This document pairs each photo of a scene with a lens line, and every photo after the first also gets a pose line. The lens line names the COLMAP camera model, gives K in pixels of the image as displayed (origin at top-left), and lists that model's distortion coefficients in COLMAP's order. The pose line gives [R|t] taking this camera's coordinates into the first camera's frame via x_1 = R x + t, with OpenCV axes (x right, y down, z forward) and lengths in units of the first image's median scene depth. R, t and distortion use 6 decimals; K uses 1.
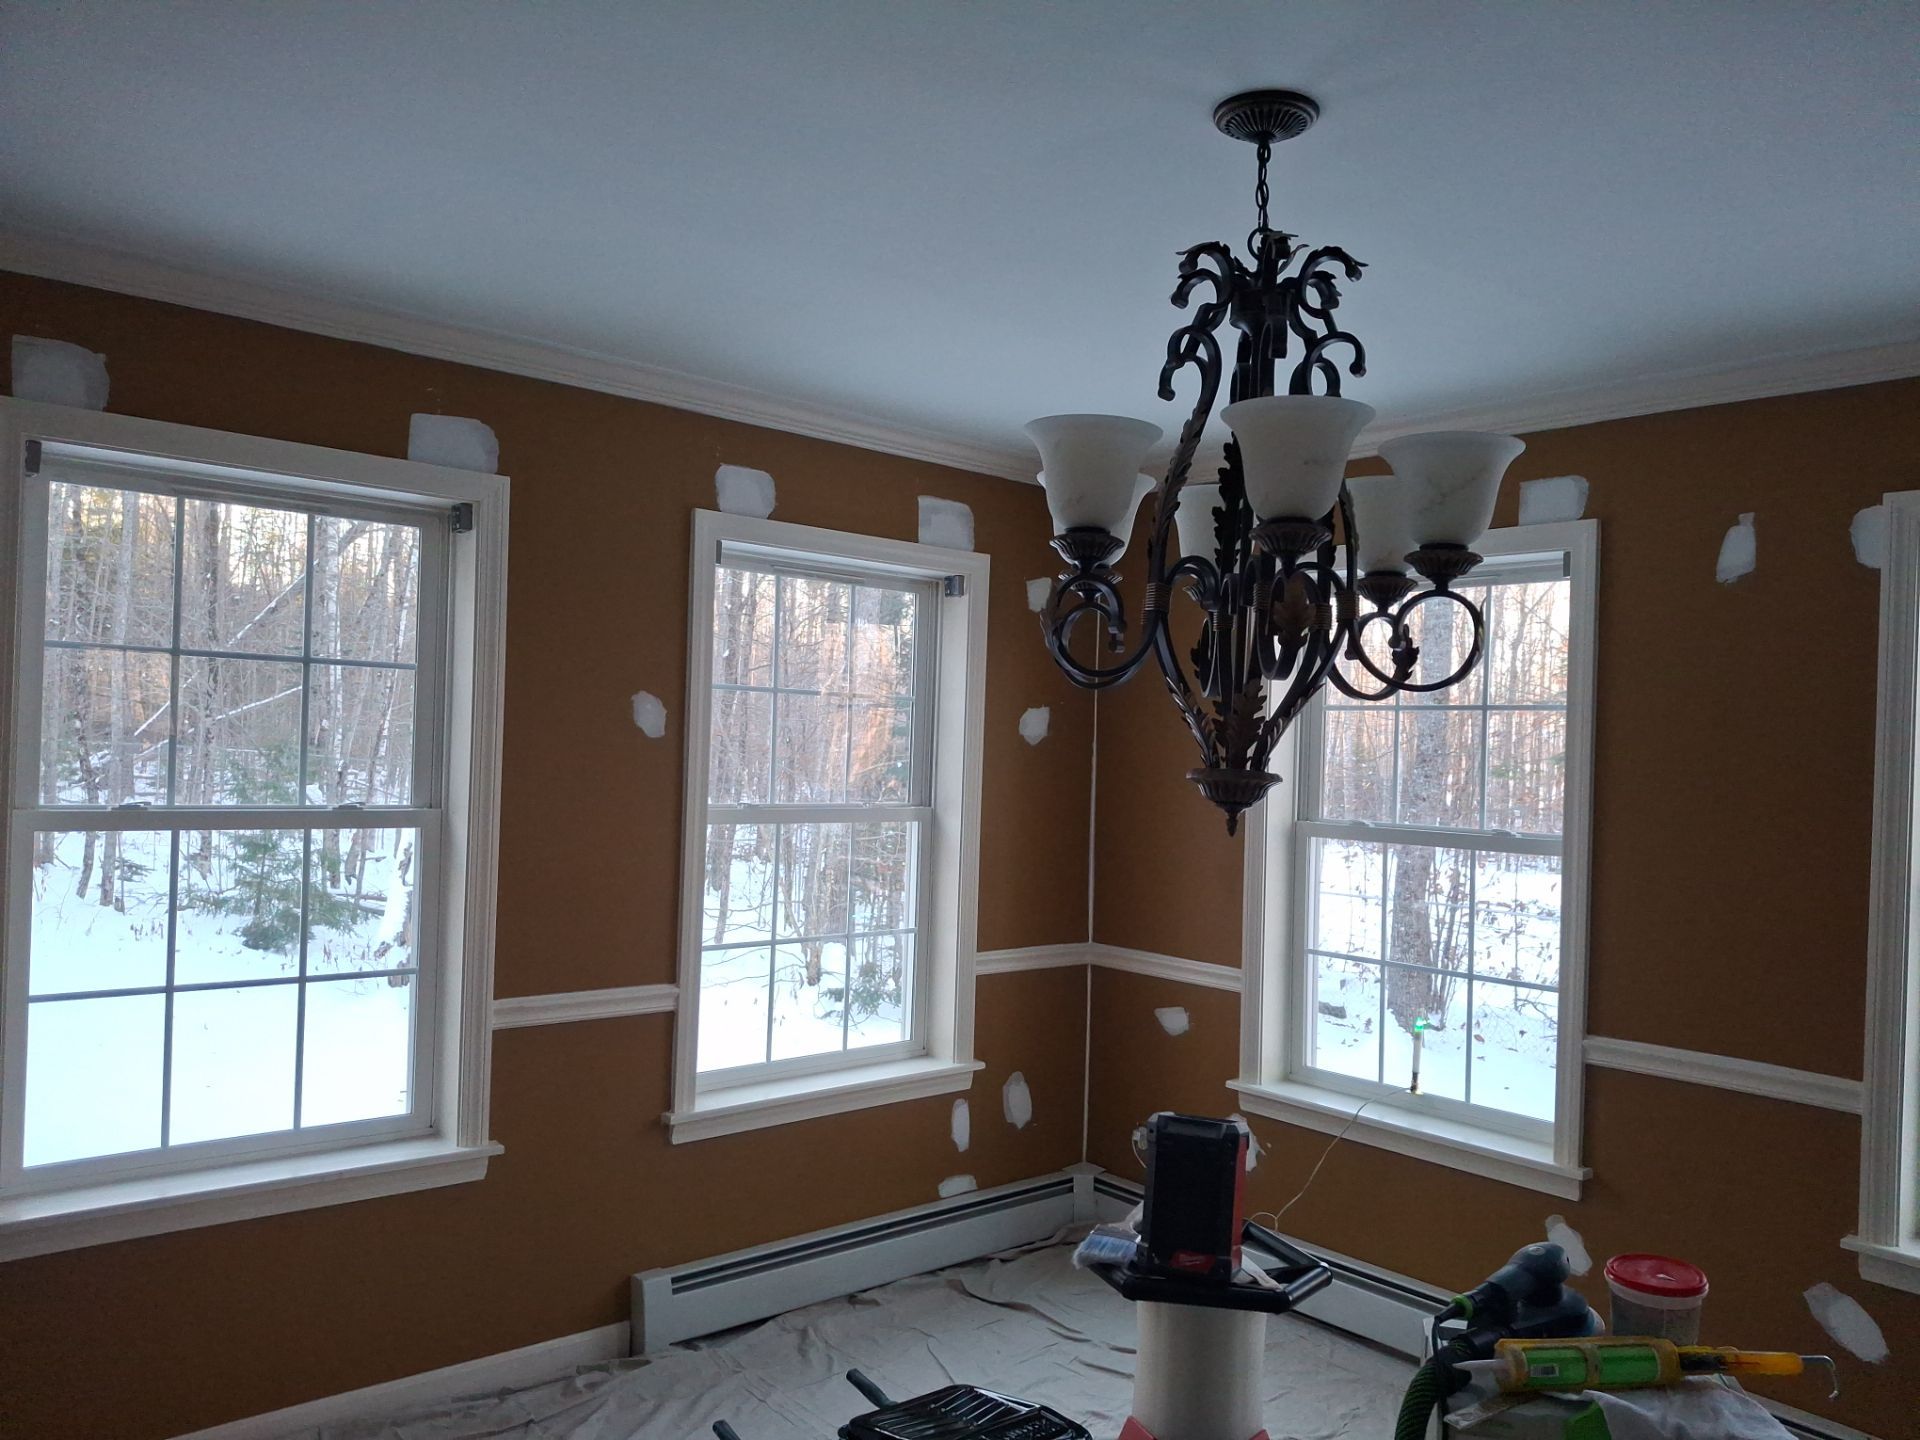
lens RADIAL K [[1431.6, 0, 965.4], [0, 1431.6, 743.2], [0, 0, 1]] dist [0.104709, -0.207316]
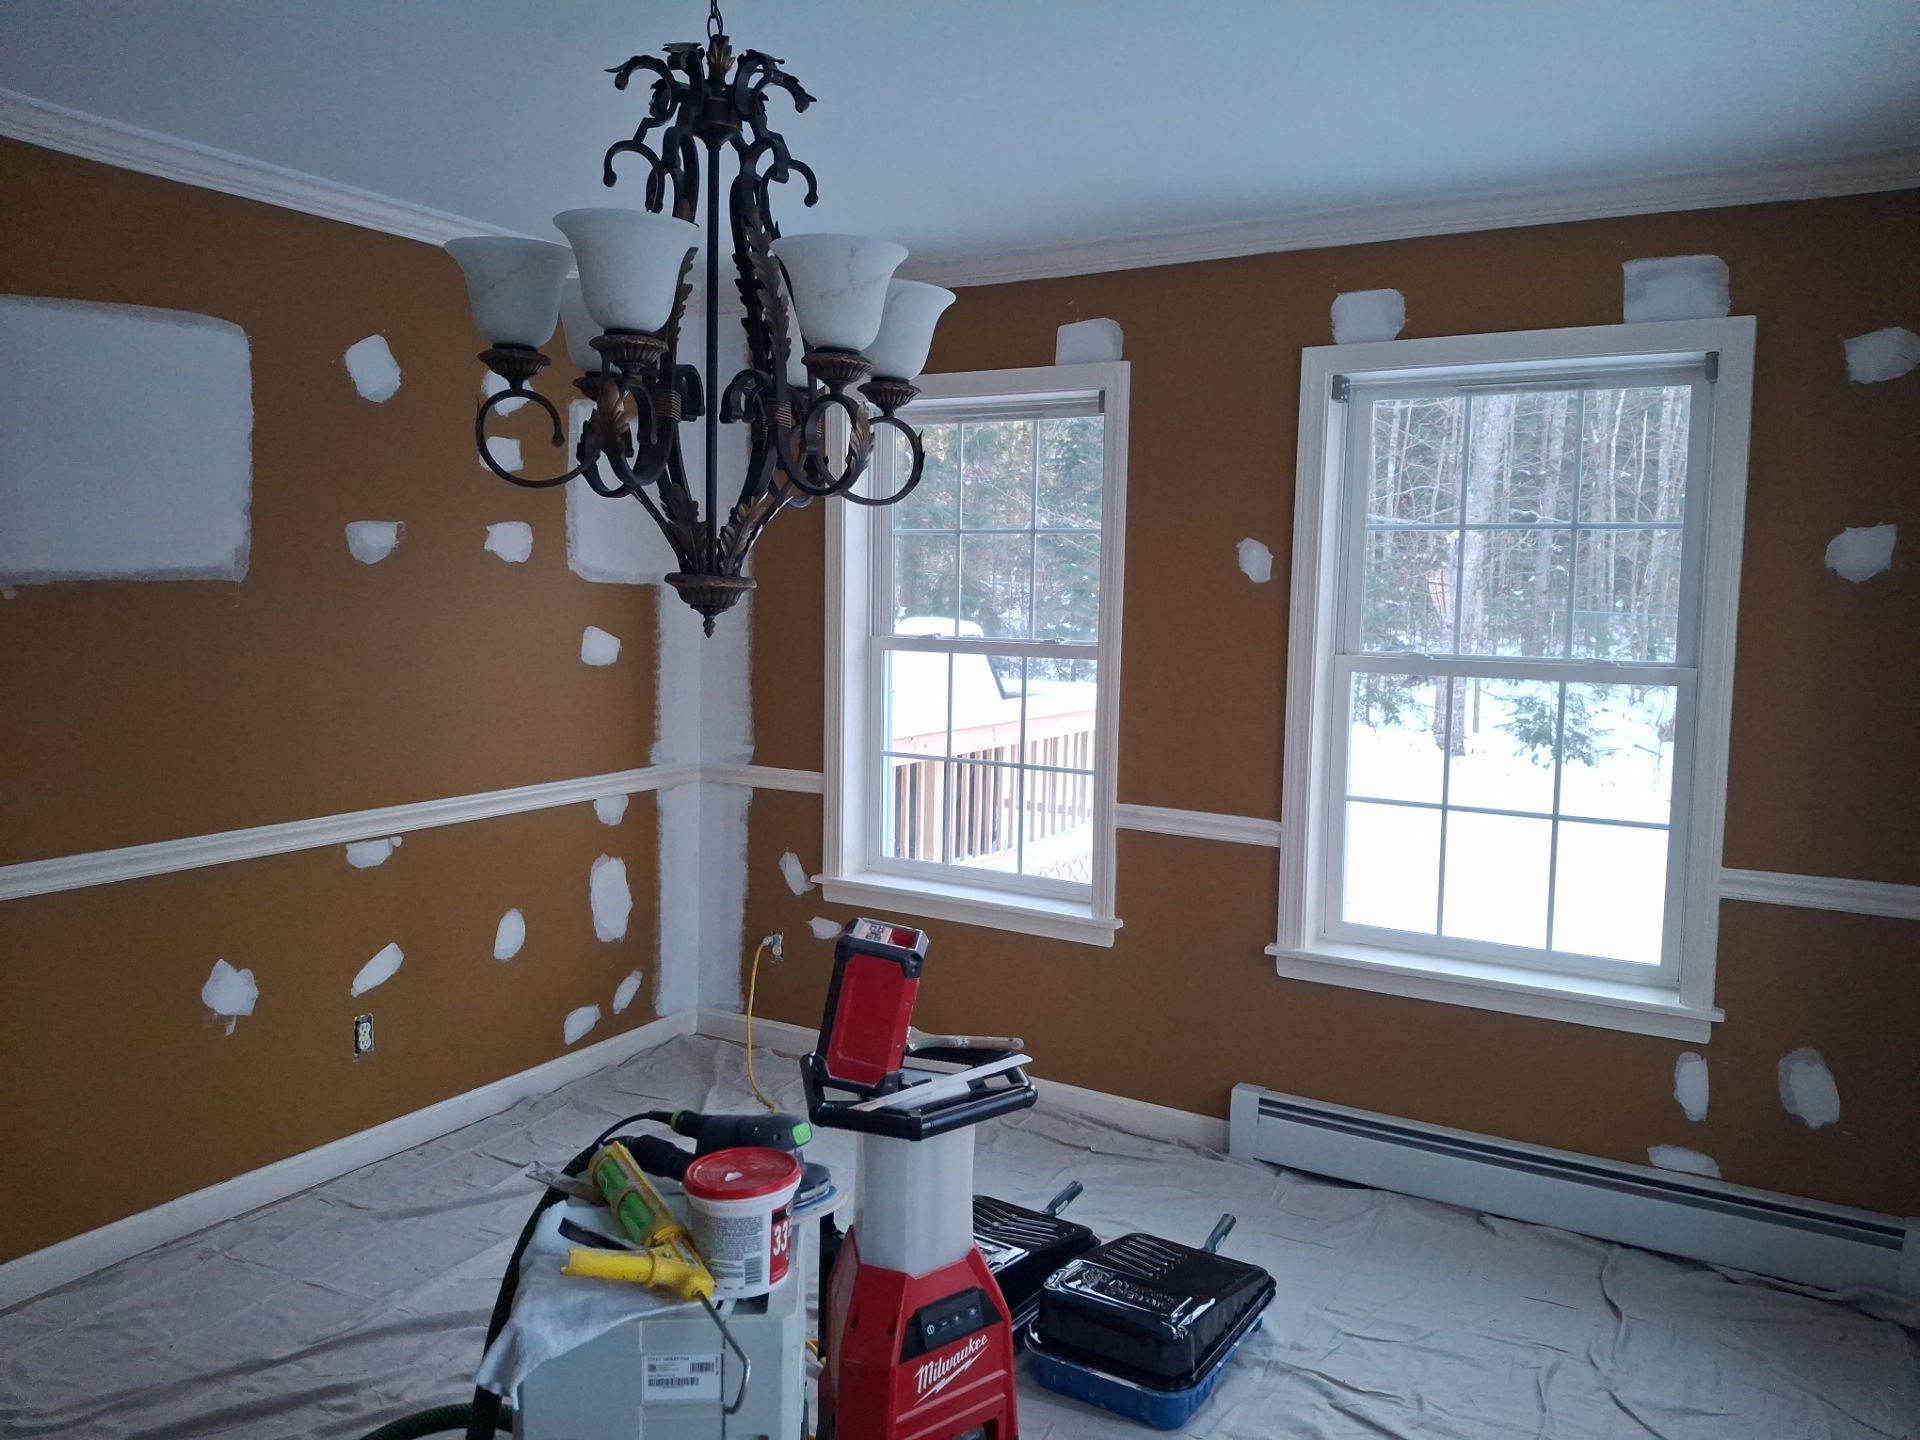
lens RADIAL K [[1429.7, 0, 983.1], [0, 1429.7, 717.8], [0, 0, 1]] dist [0.103761, -0.210303]
pose [[0.298747, 0.056030, -0.952686, 0.669108], [-0.006877, 0.998375, 0.056560, 0.034039], [0.954307, -0.010346, 0.298647, 0.465907]]
